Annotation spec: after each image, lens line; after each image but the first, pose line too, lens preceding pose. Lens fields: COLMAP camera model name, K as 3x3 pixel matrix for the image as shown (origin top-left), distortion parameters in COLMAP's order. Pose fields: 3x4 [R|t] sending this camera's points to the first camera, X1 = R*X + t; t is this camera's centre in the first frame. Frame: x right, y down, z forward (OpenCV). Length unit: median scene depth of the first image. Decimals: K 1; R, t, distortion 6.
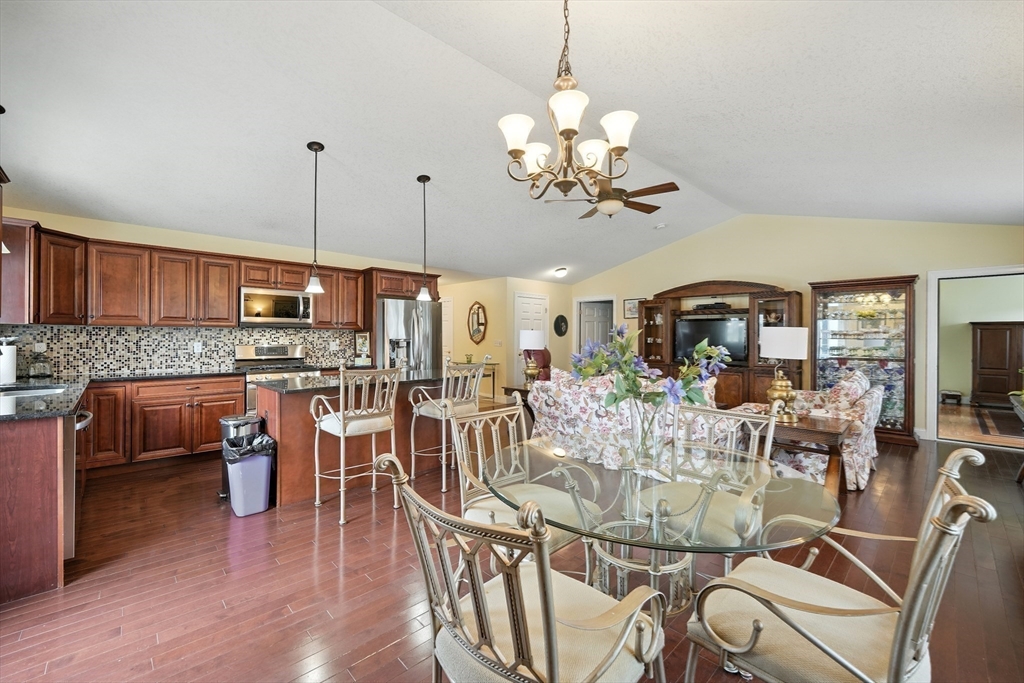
lens RADIAL K [[422.1, 0, 511.0], [0, 422.1, 336.3], [0, 0, 1]] dist [-0.005512, -0.002855]
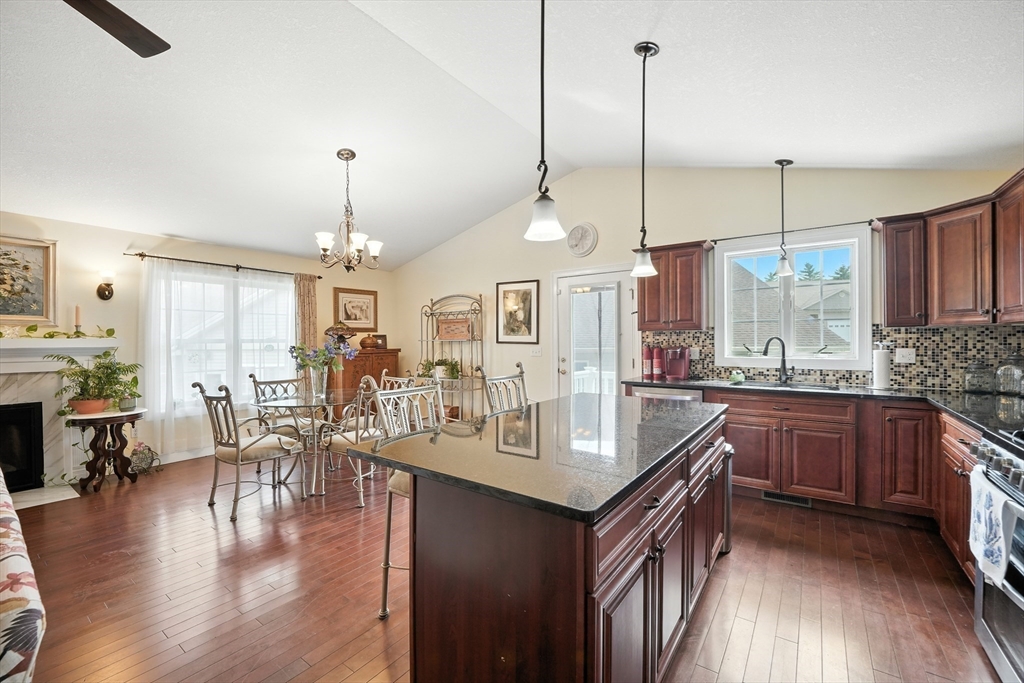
lens RADIAL K [[422.1, 0, 511.6], [0, 422.1, 341.9], [0, 0, 1]] dist [-0.005512, -0.002855]
pose [[-0.983990, 0.002552, -0.178207, -0.120819], [0.002099, 0.999994, 0.002732, -0.001058], [0.178213, 0.002314, -0.983989, 1.329701]]
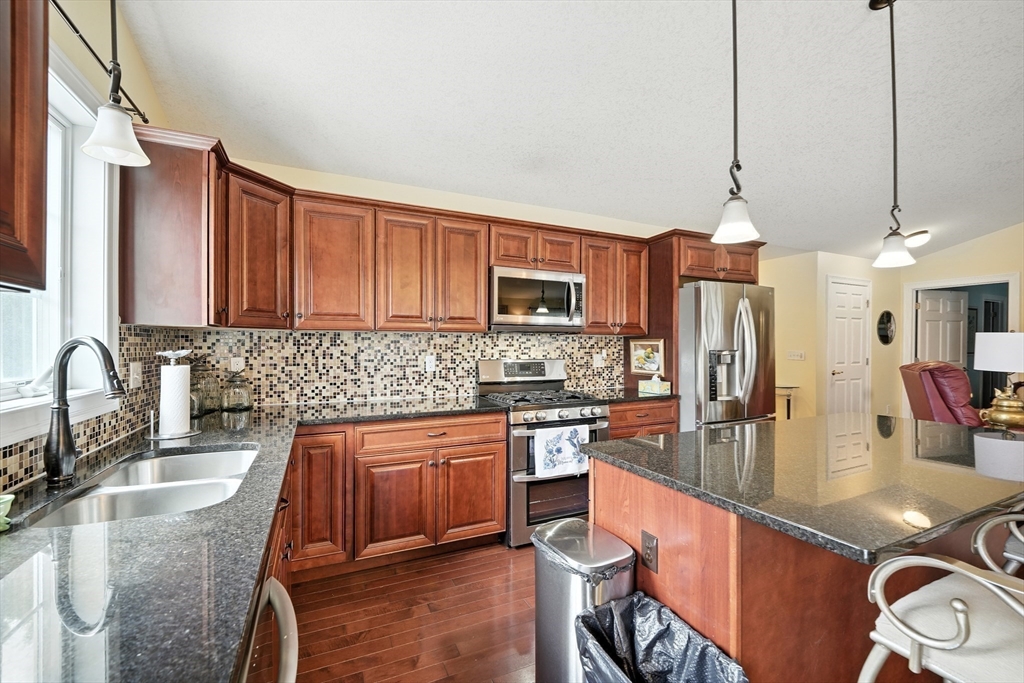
lens RADIAL K [[422.1, 0, 510.3], [0, 422.1, 345.6], [0, 0, 1]] dist [-0.005512, -0.002855]
pose [[0.946470, -0.001720, -0.322788, -0.445144], [0.002708, 0.999993, 0.002612, -0.002780], [0.322782, -0.003346, 0.946468, 0.449823]]
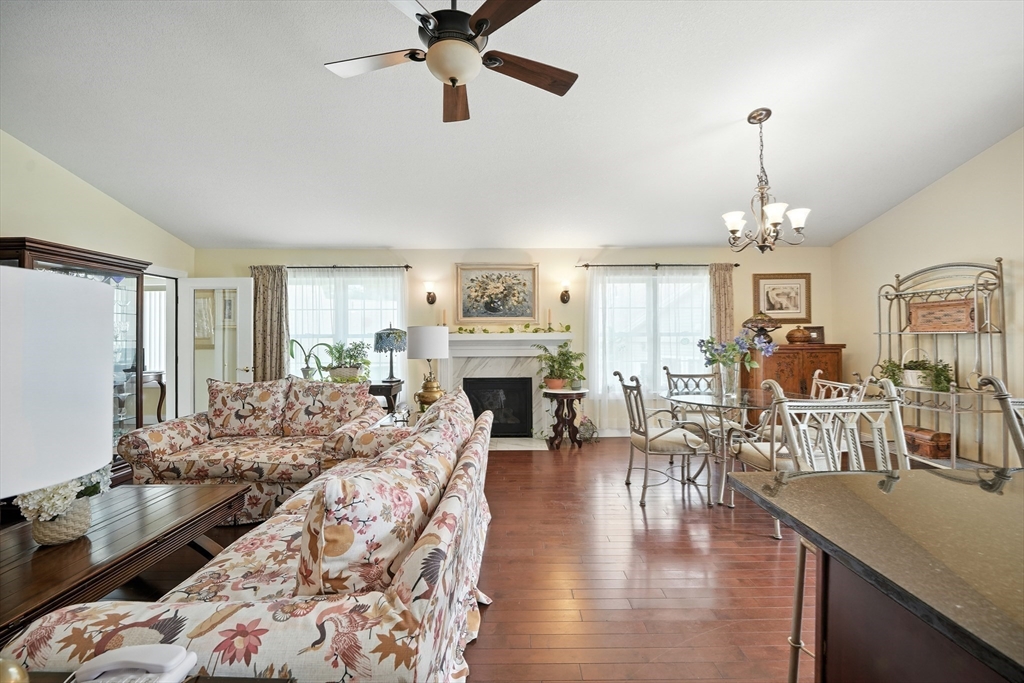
lens RADIAL K [[422.1, 0, 512.0], [0, 422.1, 332.4], [0, 0, 1]] dist [-0.005512, -0.002855]
pose [[-0.722378, 0.007472, 0.691458, -0.135760], [0.003676, 0.999969, -0.006965, -0.000807], [-0.691488, -0.002490, -0.722383, 1.247692]]
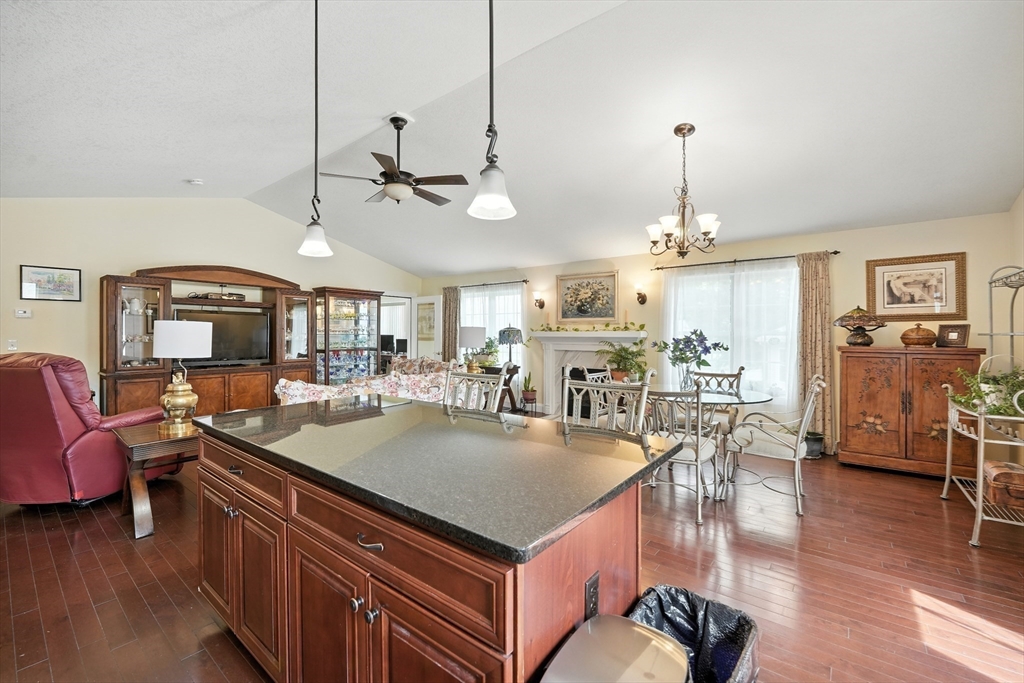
lens RADIAL K [[422.1, 0, 512.3], [0, 422.1, 335.1], [0, 0, 1]] dist [-0.005512, -0.002855]
pose [[-0.135749, -0.007487, 0.990715, -0.677438], [-0.003576, 0.999969, 0.007067, -0.003345], [-0.990737, -0.002584, -0.135771, 0.846494]]
